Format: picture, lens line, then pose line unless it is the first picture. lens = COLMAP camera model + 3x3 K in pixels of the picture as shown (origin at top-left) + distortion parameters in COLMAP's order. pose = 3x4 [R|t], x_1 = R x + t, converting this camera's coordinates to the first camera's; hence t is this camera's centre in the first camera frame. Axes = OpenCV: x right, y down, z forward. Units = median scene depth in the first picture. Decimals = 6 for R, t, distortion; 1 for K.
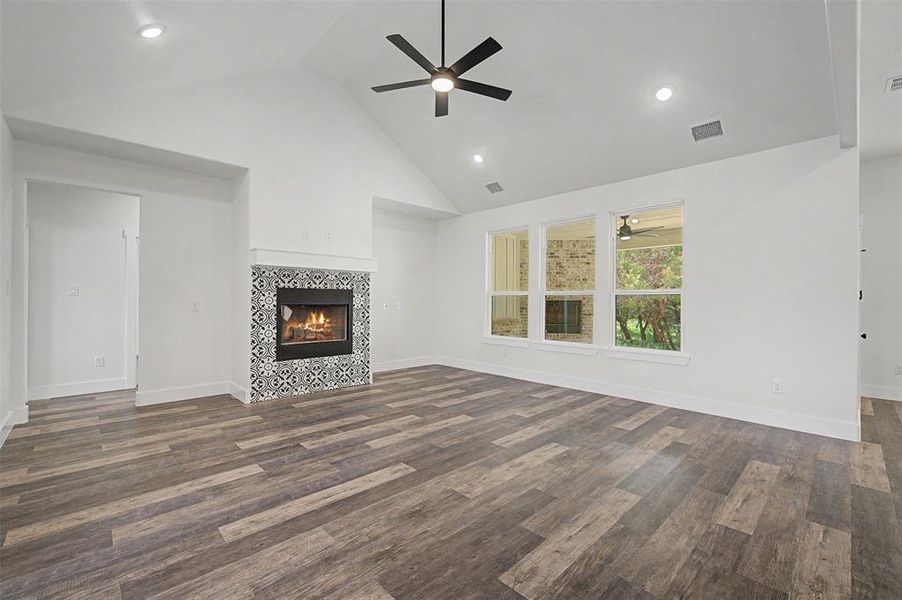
lens RADIAL K [[377.8, 0, 454.9], [0, 377.8, 301.3], [0, 0, 1]] dist [0.002559, 0.000534]
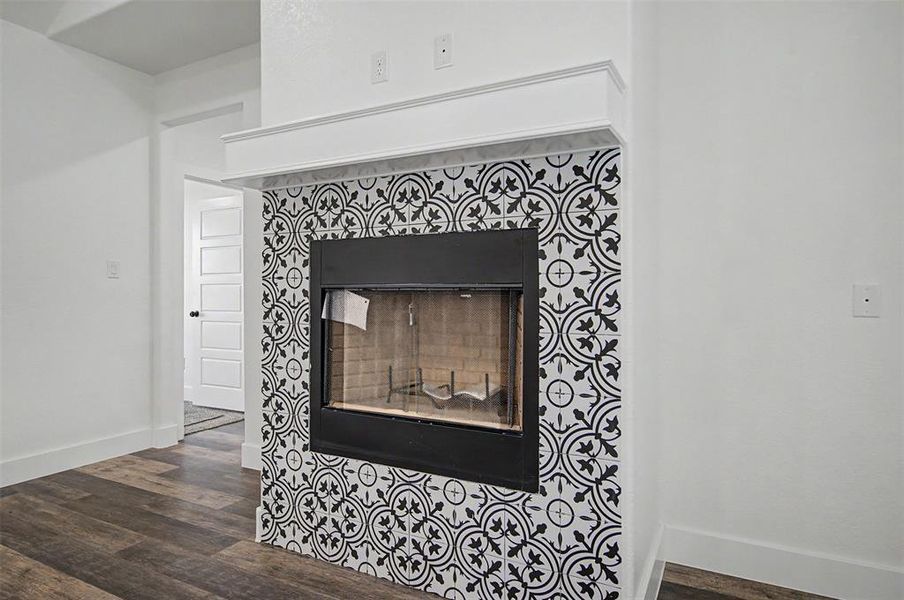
lens RADIAL K [[522.3, 0, 454.9], [0, 522.3, 295.1], [0, 0, 1]] dist [-0.018507, 0.002008]
pose [[0.329239, -0.003265, -0.944241, 0.031622], [-0.001234, 0.999992, -0.003888, 0.016298], [0.944246, 0.002446, 0.329232, 1.008084]]
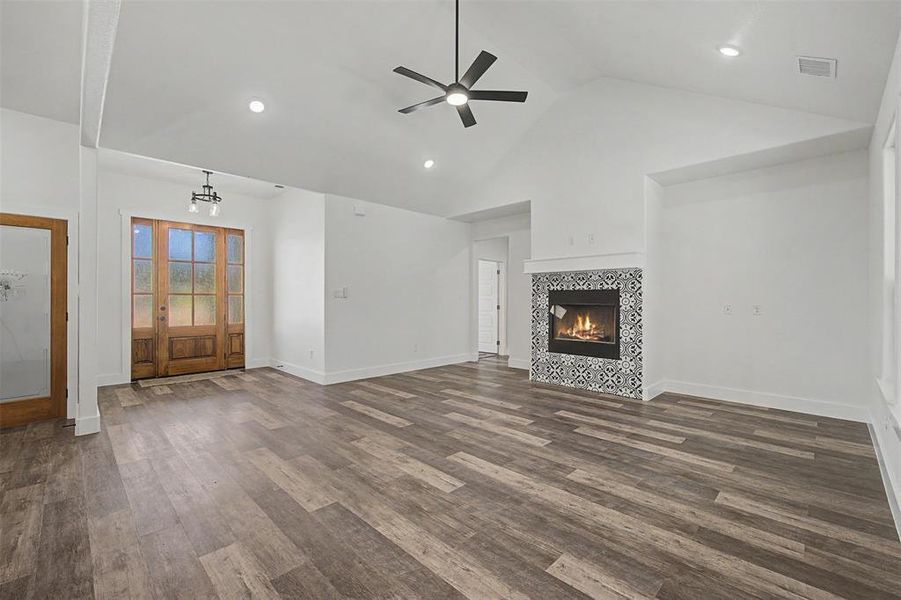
lens RADIAL K [[377.3, 0, 454.1], [0, 377.3, 301.5], [0, 0, 1]] dist [0.002559, 0.000534]
pose [[0.037085, -0.001003, -0.999312, 0.742435], [-0.003247, 0.999994, -0.001125, 0.001473], [0.999307, 0.003286, 0.037081, 0.683579]]
